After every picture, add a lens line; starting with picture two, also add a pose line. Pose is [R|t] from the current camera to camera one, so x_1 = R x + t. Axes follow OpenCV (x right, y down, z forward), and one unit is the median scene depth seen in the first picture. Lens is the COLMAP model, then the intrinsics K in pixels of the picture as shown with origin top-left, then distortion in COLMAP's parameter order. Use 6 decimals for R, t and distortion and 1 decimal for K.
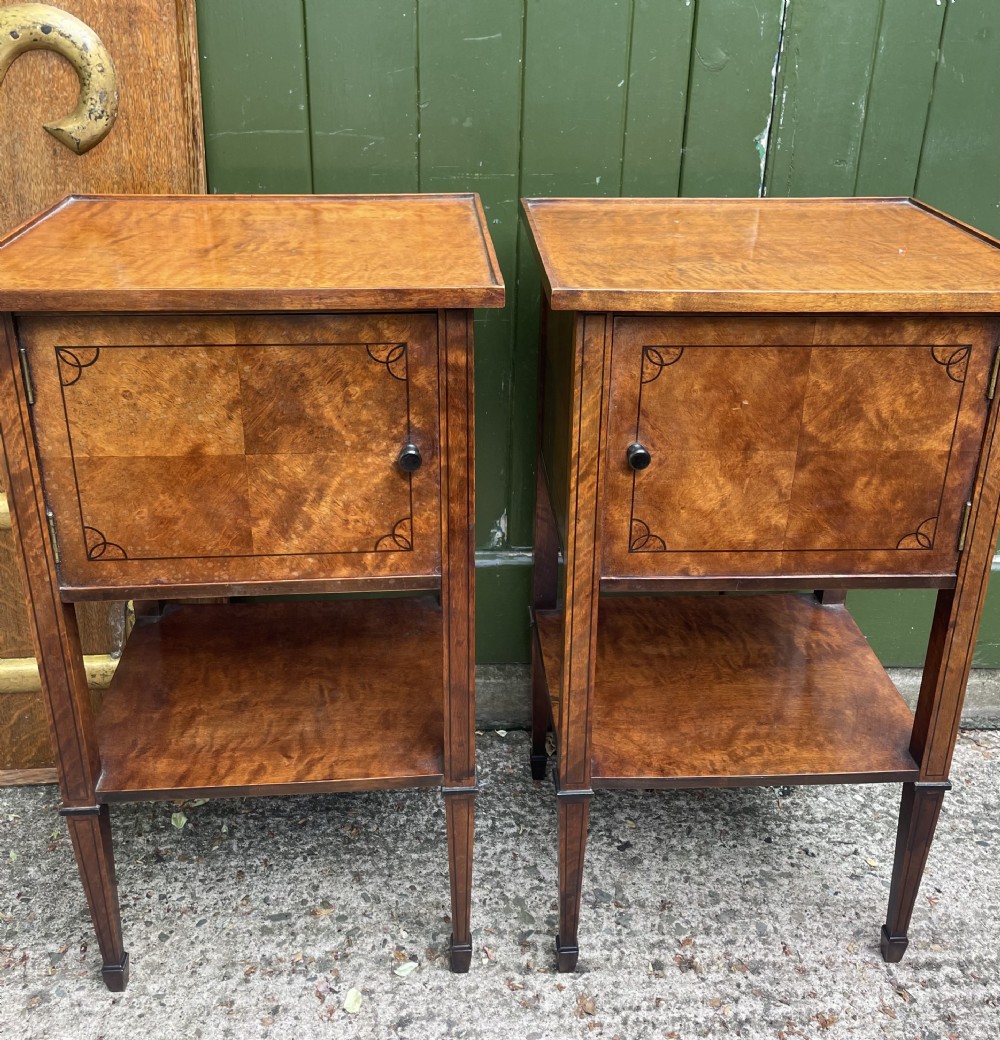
lens RADIAL K [[1084.1, 0, 502.3], [0, 1084.1, 400.1], [0, 0, 1]] dist [0.016542, 0.000000]
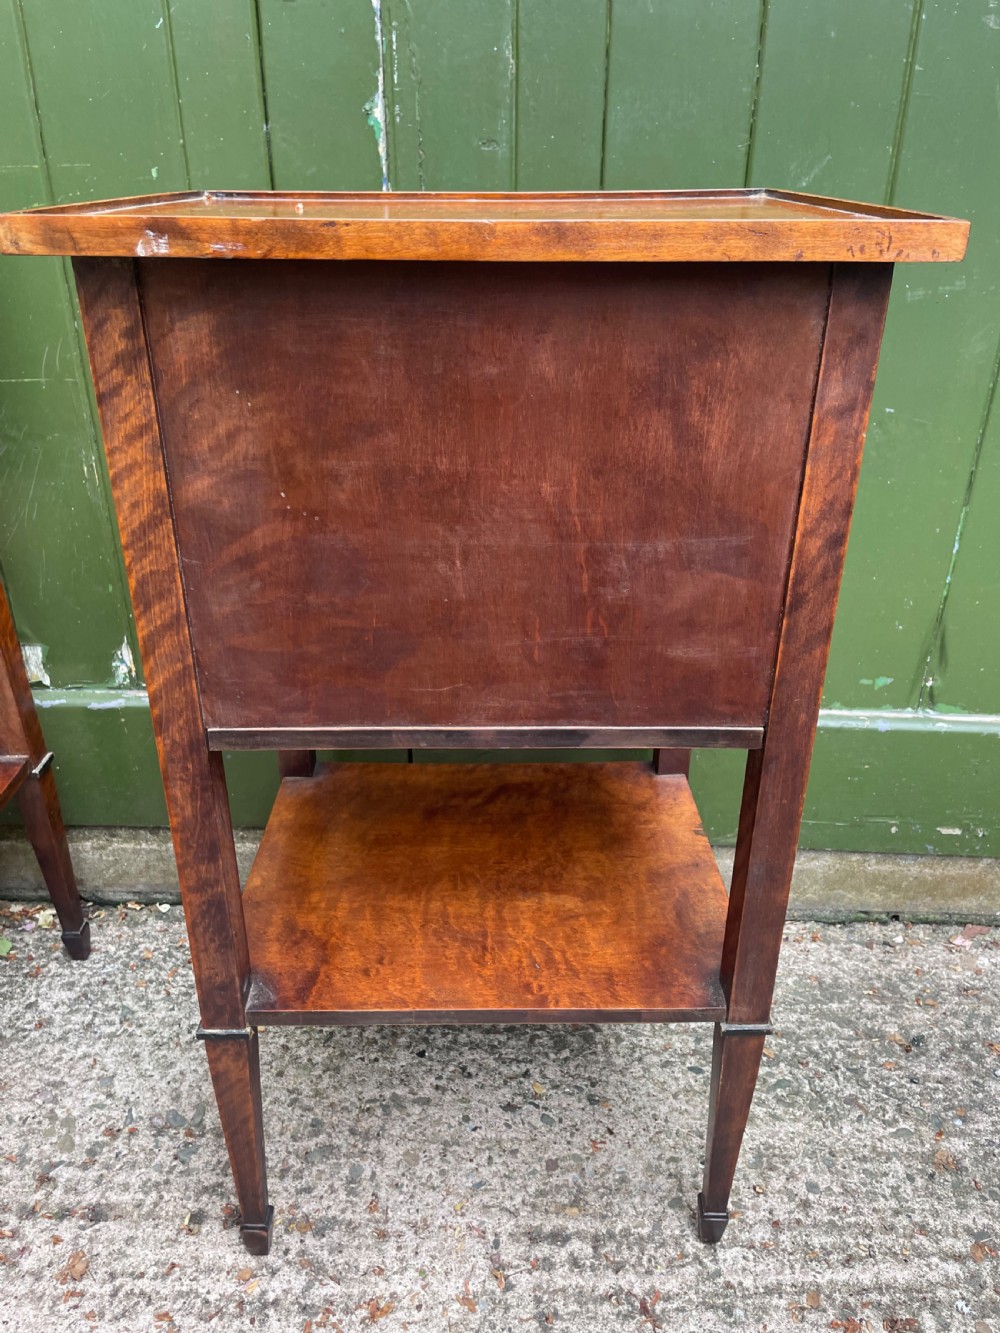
lens RADIAL K [[1019.7, 0, 500.5], [0, 1019.7, 670.8], [0, 0, 1]] dist [0.080122, -0.115738]
pose [[0.996878, 0.017935, -0.076896, 0.395523], [-0.010286, 0.995061, 0.098732, 0.057898], [0.078287, -0.097632, 0.992139, 0.320279]]
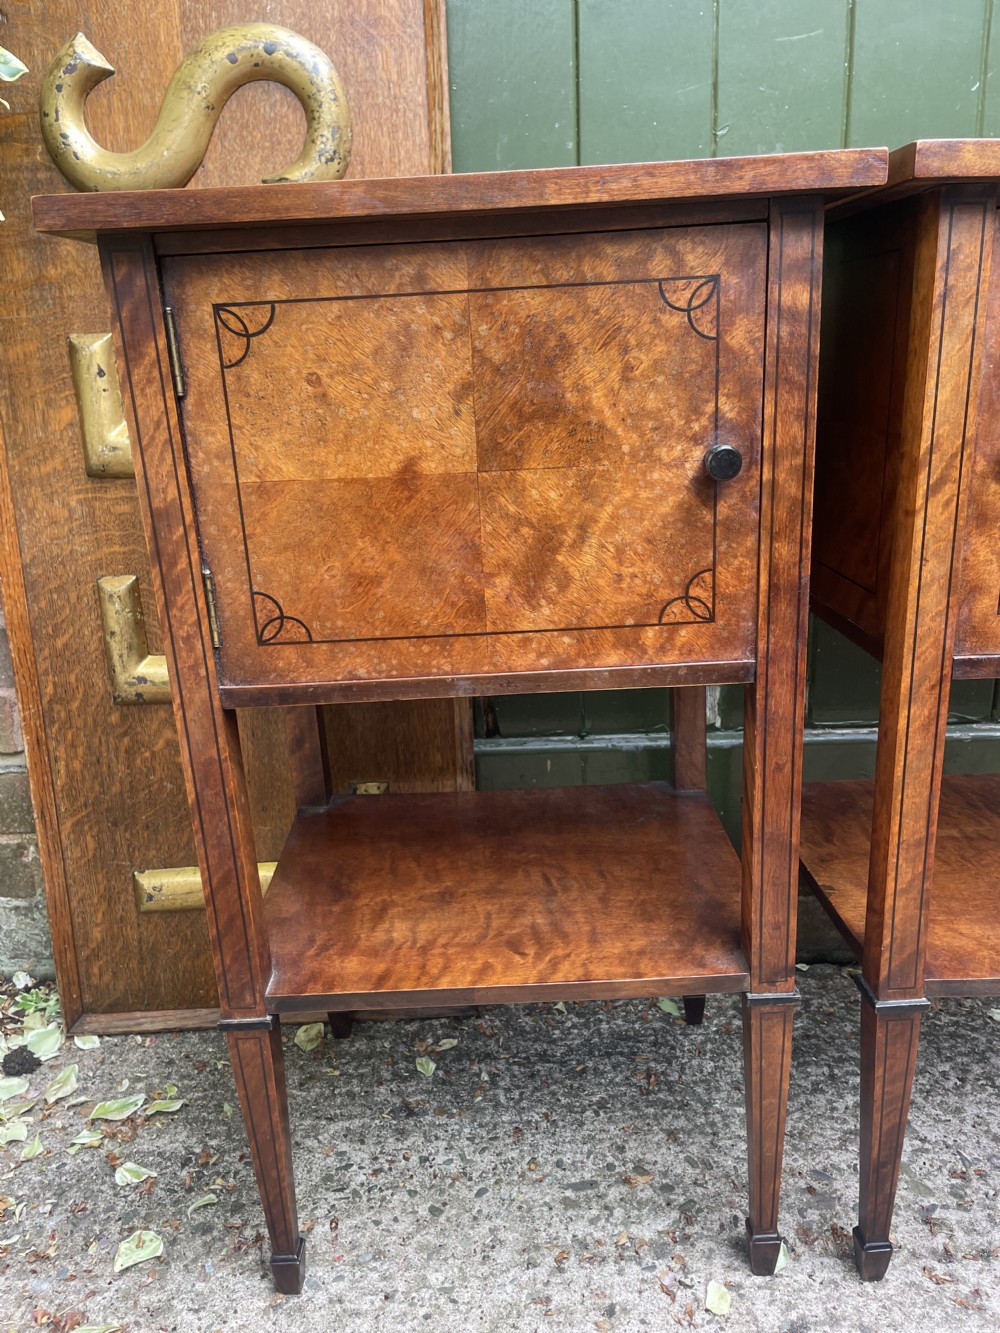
lens RADIAL K [[1019.7, 0, 487.5], [0, 1019.7, 667.8], [0, 0, 1]] dist [0.080122, -0.115738]
pose [[0.995559, -0.040485, -0.084995, -0.198129], [0.034186, 0.996650, -0.074304, 0.172200], [0.087718, 0.071068, 0.993607, 0.265660]]
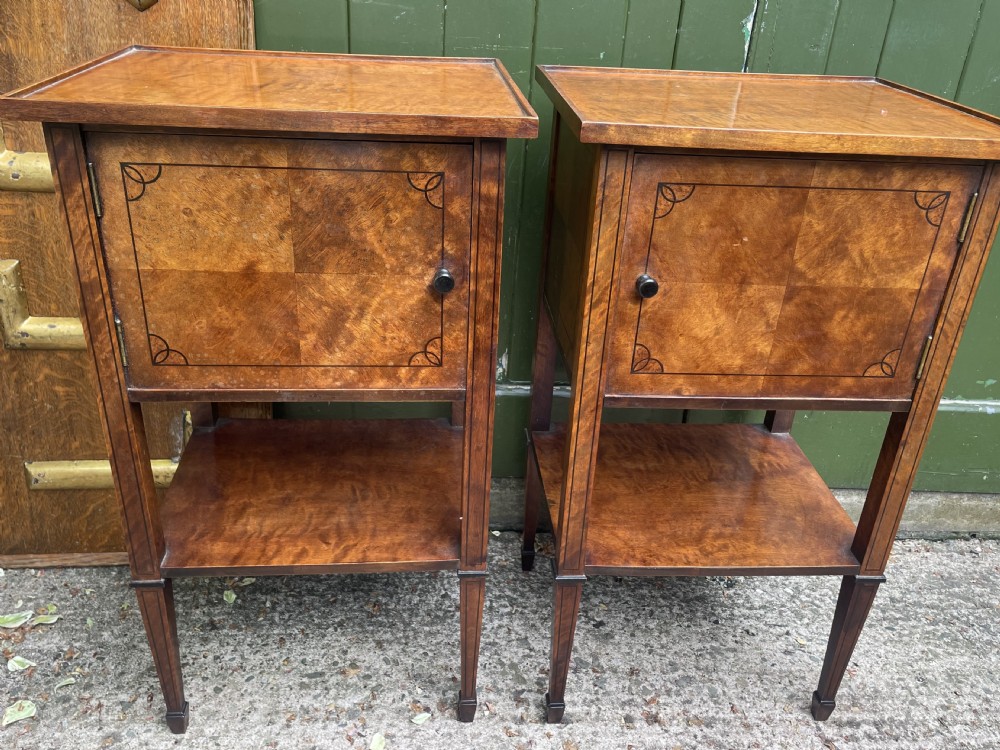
lens RADIAL K [[837.5, 0, 491.2], [0, 837.5, 369.3], [0, 0, 1]] dist [0.066086, -0.092148]
pose [[0.999396, 0.026298, 0.022698, -0.040733], [-0.028220, 0.995632, 0.088994, 0.050400], [-0.020258, -0.089581, 0.995774, 0.098471]]
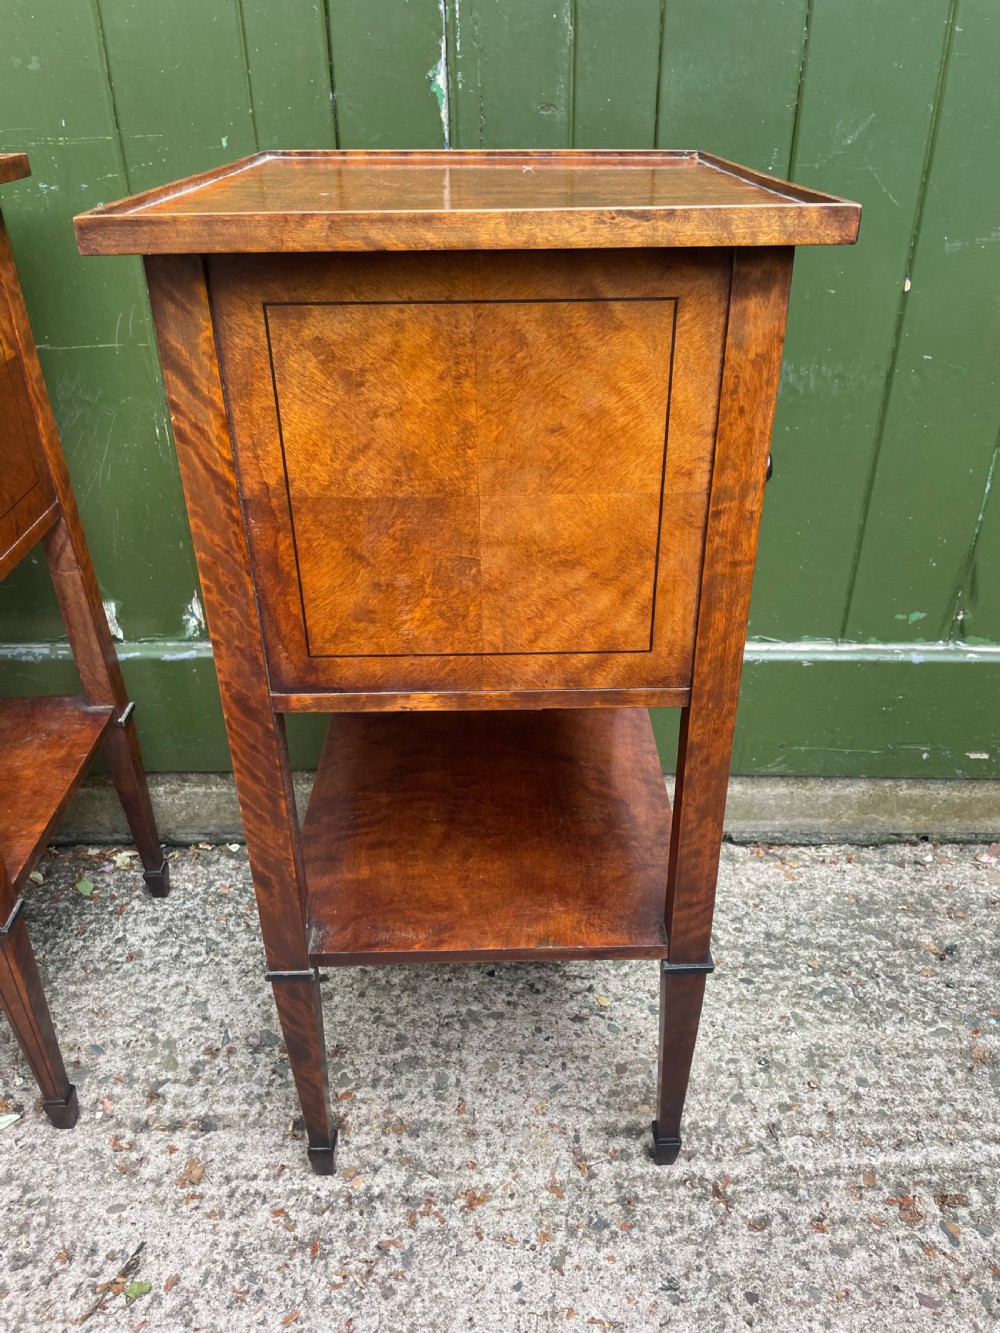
lens RADIAL K [[1019.7, 0, 505.1], [0, 1019.7, 664.2], [0, 0, 1]] dist [0.080122, -0.115738]
pose [[0.997921, -0.002863, -0.064388, 0.343284], [0.012172, 0.989407, 0.144656, 0.054178], [0.063292, -0.145139, 0.987385, 0.269724]]
